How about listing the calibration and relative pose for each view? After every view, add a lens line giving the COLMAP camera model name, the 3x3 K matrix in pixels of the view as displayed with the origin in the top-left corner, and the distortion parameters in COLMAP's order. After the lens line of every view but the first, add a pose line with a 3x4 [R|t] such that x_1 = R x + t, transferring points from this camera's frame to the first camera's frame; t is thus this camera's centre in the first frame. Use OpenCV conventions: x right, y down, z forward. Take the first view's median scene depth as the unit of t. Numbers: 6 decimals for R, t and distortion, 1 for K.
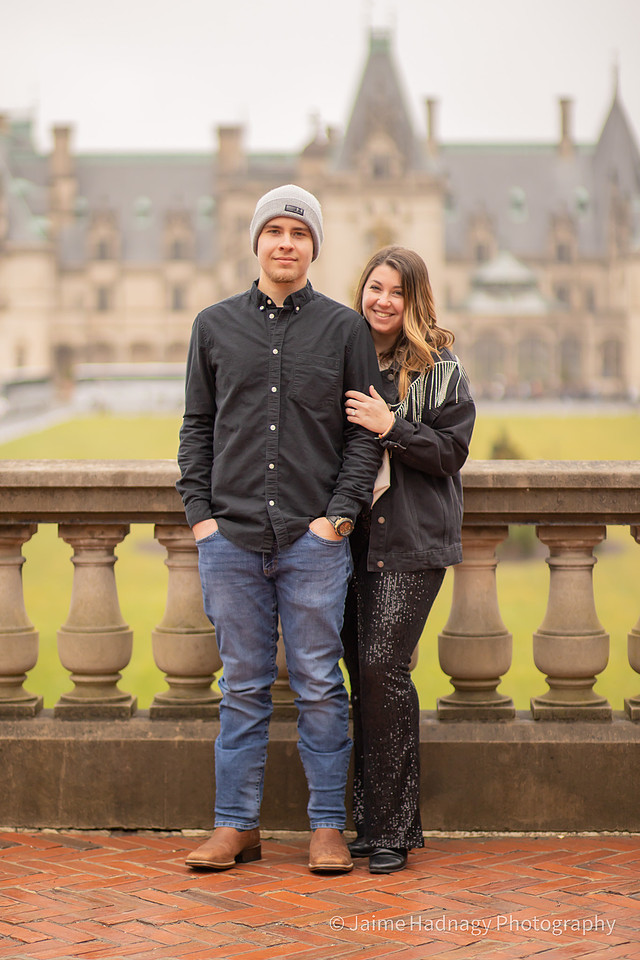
lens RADIAL K [[2399.9, 0, 320.0], [0, 2399.9, 480.0], [0, 0, 1]] dist [-0.137732, -0.151065]
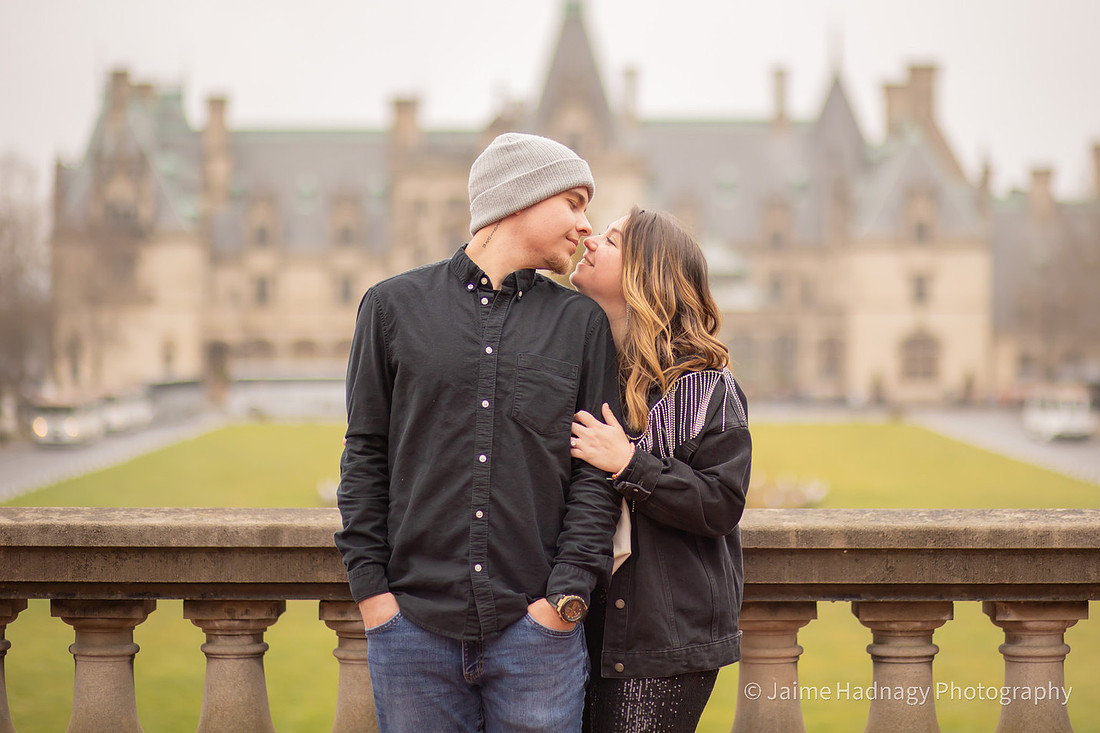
lens RADIAL K [[2599.3, 0, 518.0], [0, 2599.3, 364.7], [0, 0, 1]] dist [-0.104539, -0.552229]
pose [[0.999972, 0.001125, 0.007430, -0.016014], [-0.000769, 0.998862, -0.047692, -0.014405], [-0.007475, 0.047685, 0.998834, 0.227177]]
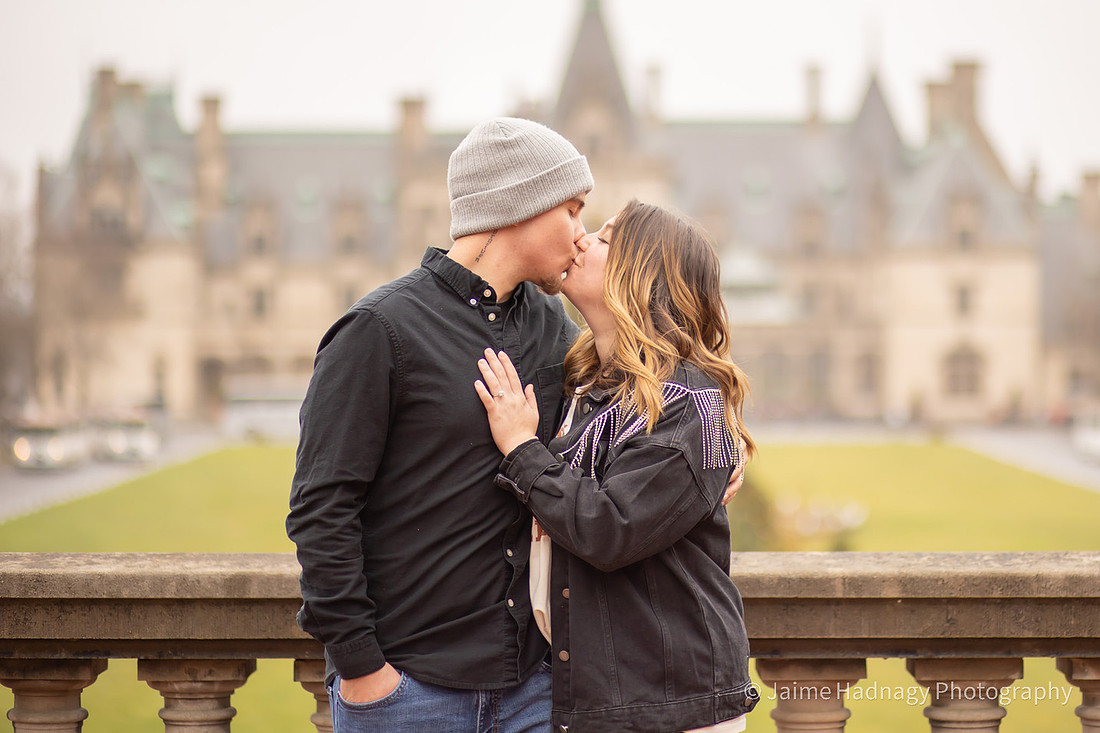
lens RADIAL K [[2749.8, 0, 550.0], [0, 2749.8, 366.5], [0, 0, 1]] dist [-0.137732, -0.151065]
pose [[0.999918, -0.001162, 0.012738, -0.012150], [0.001836, 0.998593, -0.052991, -0.018927], [-0.012659, 0.053010, 0.998514, 0.289456]]
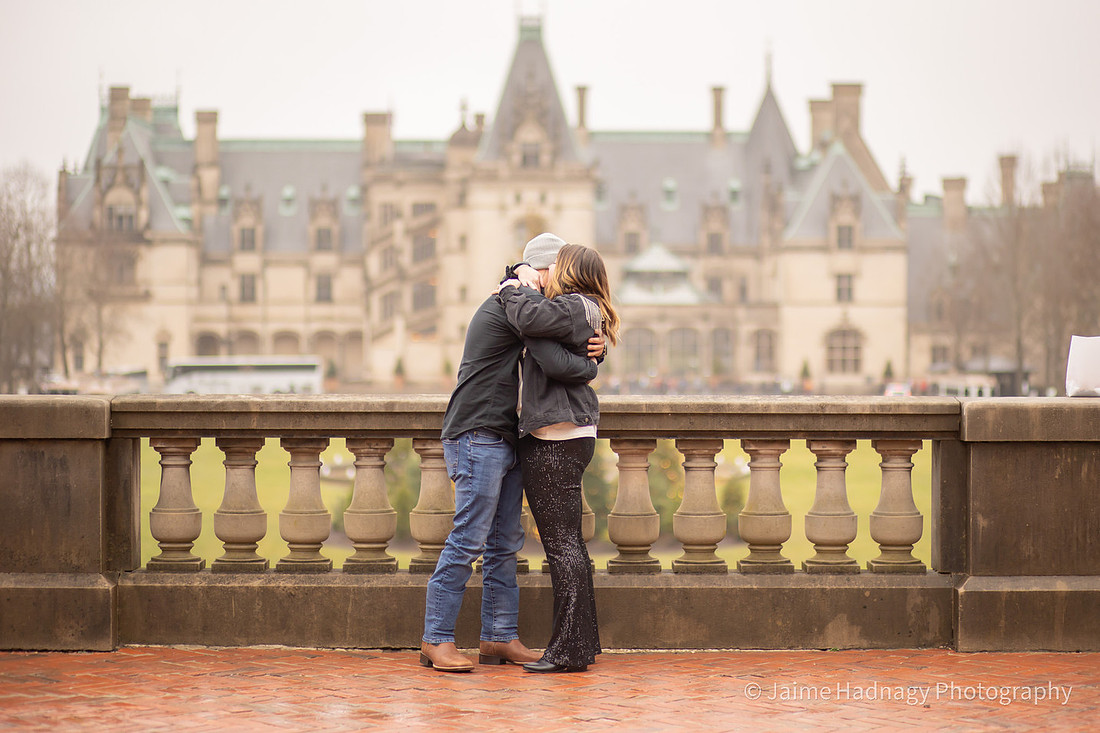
lens RADIAL K [[2749.8, 0, 550.0], [0, 2749.8, 366.5], [0, 0, 1]] dist [-0.137732, -0.151065]
pose [[0.999288, 0.001818, 0.037690, -0.048614], [0.000003, 0.998835, -0.048253, 0.055064], [-0.037734, 0.048219, 0.998124, -0.661504]]
